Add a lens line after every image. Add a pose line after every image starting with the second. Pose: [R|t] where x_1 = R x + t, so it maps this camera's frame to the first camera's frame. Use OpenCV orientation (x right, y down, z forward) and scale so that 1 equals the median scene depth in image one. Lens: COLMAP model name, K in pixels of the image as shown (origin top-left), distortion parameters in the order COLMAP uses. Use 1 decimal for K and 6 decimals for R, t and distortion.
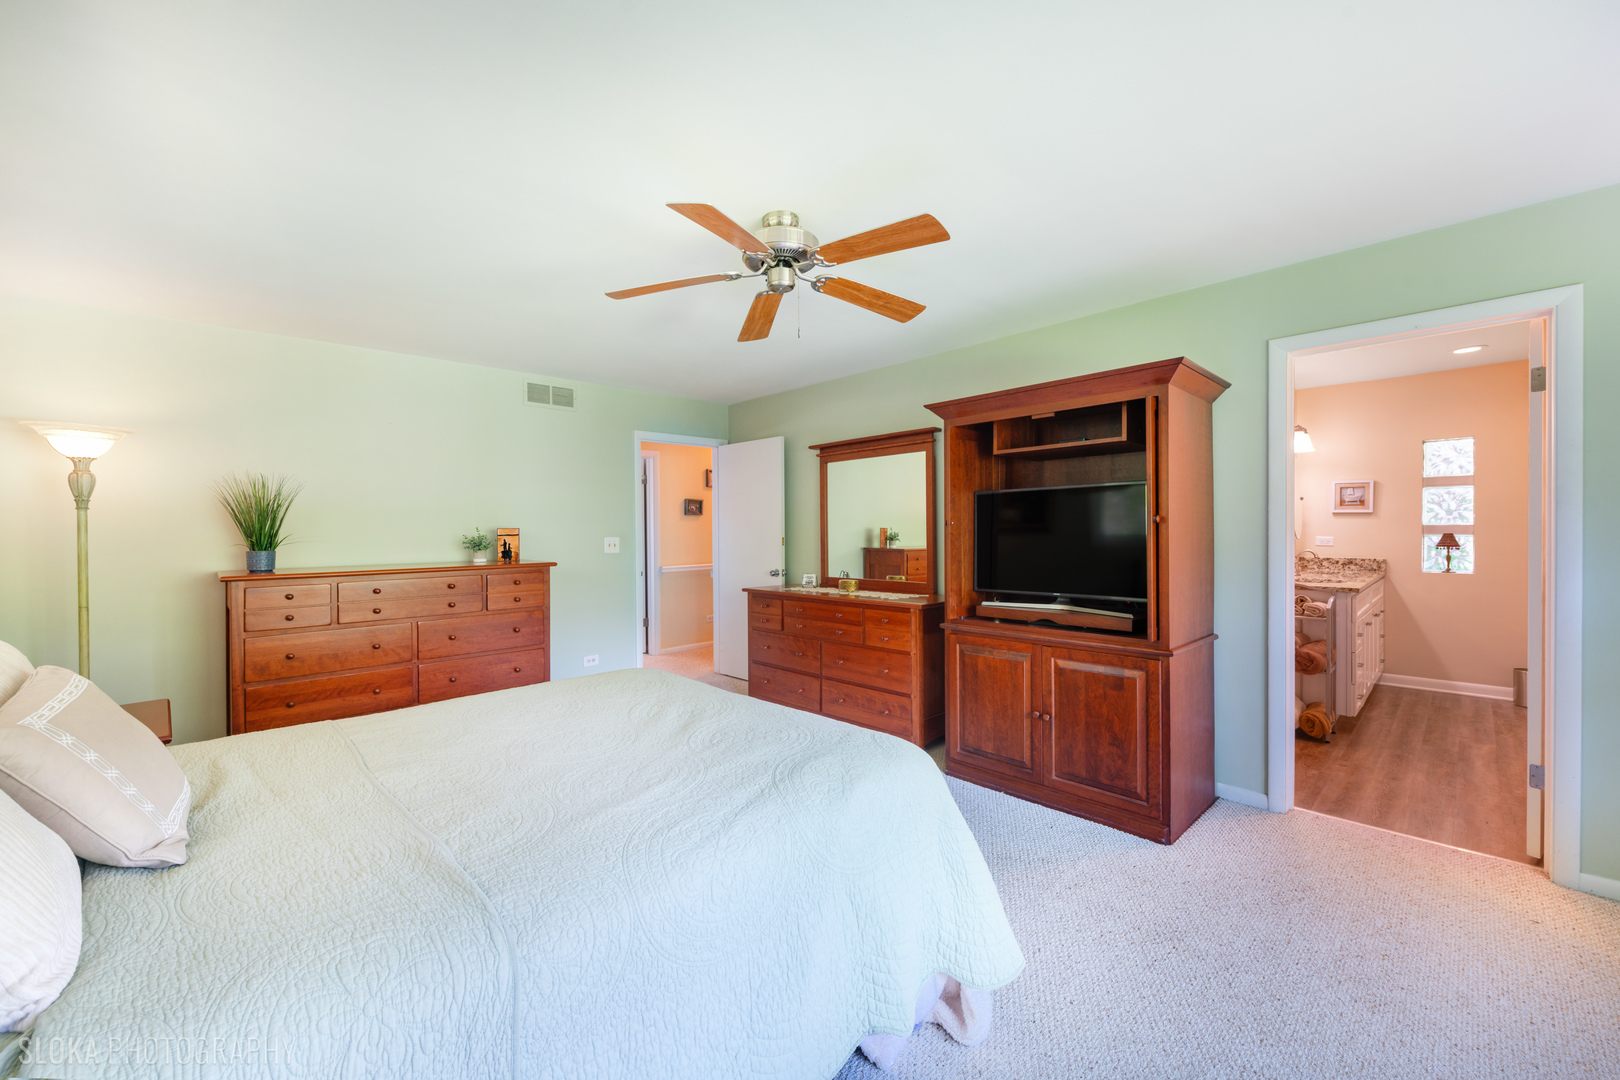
lens RADIAL K [[644.7, 0, 816.4], [0, 644.7, 535.3], [0, 0, 1]] dist [0.000818, 0.001351]
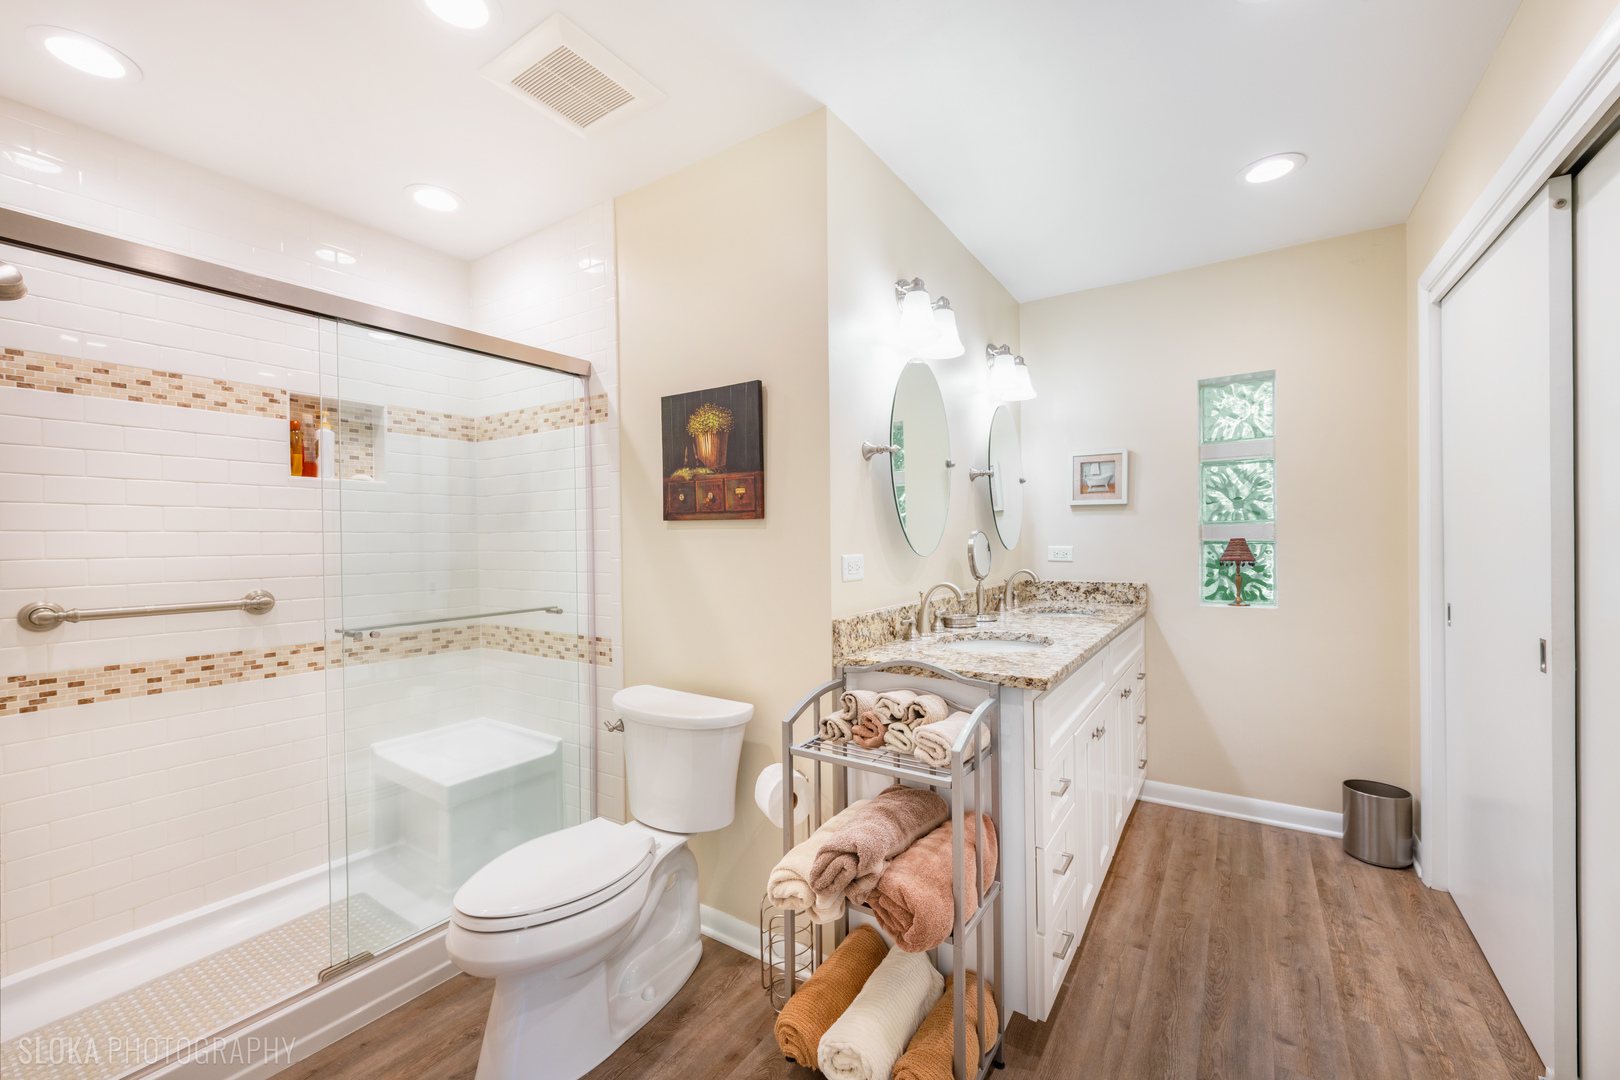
lens RADIAL K [[644.7, 0, 804.4], [0, 644.7, 539.9], [0, 0, 1]] dist [0.000818, 0.001351]
pose [[0.981804, -0.004974, 0.189832, 0.465456], [0.007964, 0.999856, -0.014991, 0.003891], [-0.189730, 0.016230, 0.981702, 0.483944]]
